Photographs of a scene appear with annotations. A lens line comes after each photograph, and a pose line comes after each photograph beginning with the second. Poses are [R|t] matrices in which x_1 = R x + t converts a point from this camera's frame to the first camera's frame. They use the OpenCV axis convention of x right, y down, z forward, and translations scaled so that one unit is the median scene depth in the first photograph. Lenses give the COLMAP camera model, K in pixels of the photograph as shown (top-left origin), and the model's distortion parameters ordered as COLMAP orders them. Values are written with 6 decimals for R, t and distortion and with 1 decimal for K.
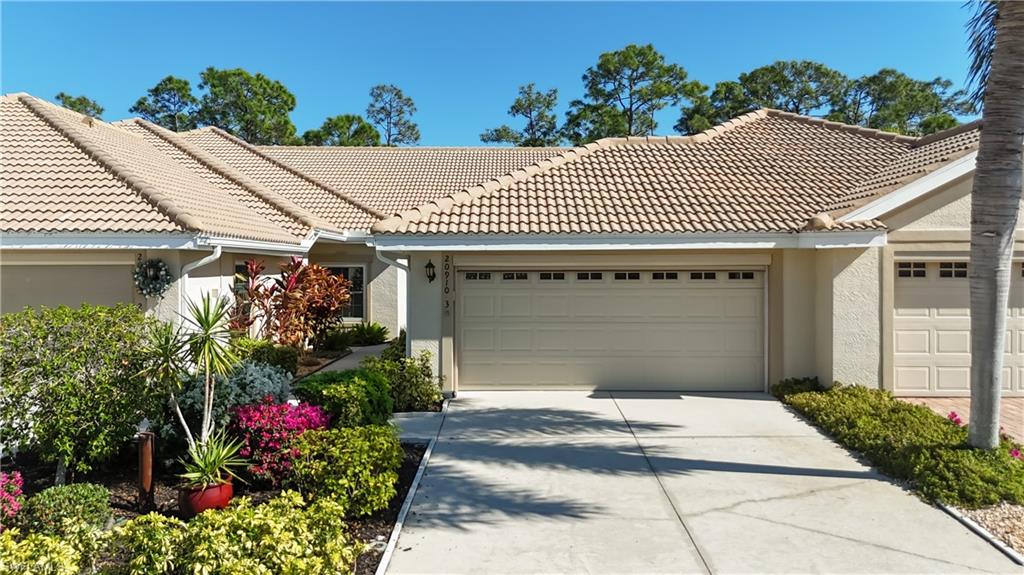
lens RADIAL K [[757.2, 0, 512.0], [0, 757.2, 287.5], [0, 0, 1]] dist [0.062665, -0.003069]
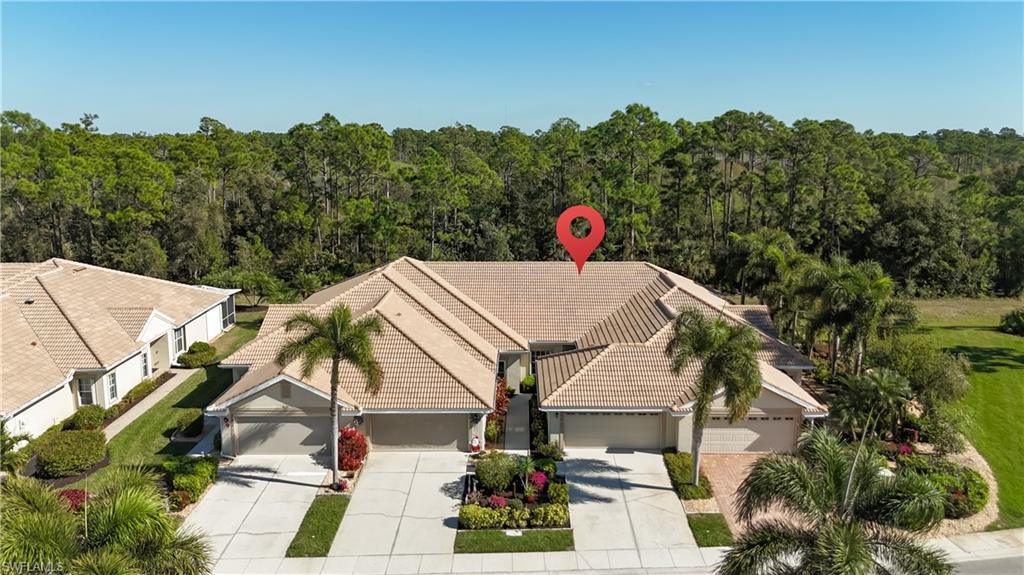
lens RADIAL K [[757.2, 0, 512.0], [0, 757.2, 287.5], [0, 0, 1]] dist [0.062665, -0.003069]
pose [[0.999989, 0.001367, -0.004507, -0.282166], [-0.000579, 0.985392, 0.170302, -1.086925], [0.004674, -0.170298, 0.985382, -2.056755]]
